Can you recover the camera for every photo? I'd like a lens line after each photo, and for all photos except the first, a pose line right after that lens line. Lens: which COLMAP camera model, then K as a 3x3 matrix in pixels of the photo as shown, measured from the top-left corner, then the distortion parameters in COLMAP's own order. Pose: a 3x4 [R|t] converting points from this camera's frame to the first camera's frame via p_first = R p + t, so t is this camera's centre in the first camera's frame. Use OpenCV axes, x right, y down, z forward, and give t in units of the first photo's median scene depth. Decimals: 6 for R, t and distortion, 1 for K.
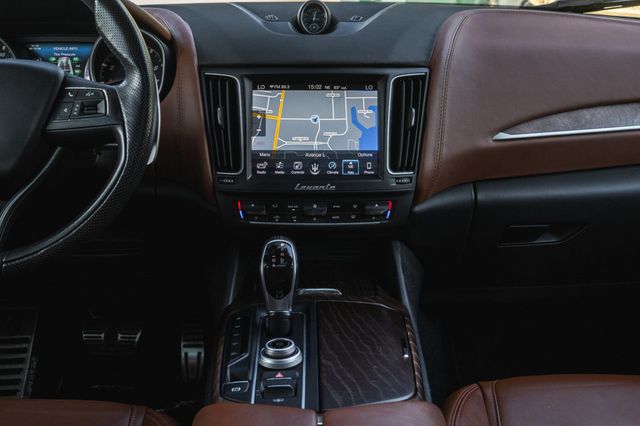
lens RADIAL K [[770.2, 0, 315.5], [0, 770.2, 192.1], [0, 0, 1]] dist [0.023488, -0.005064]
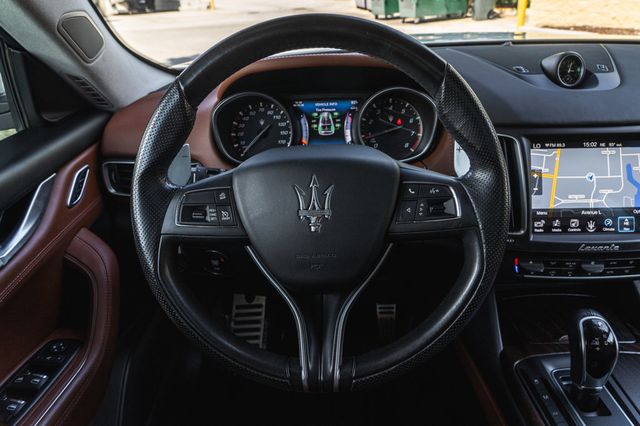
lens RADIAL K [[456.8, 0, 333.7], [0, 456.8, 209.1], [0, 0, 1]] dist [-0.015568, 0.001823]
pose [[0.998537, -0.016463, -0.051509, -0.312010], [0.024618, 0.986496, 0.161923, -0.158977], [0.048147, -0.162954, 0.985458, 0.381563]]
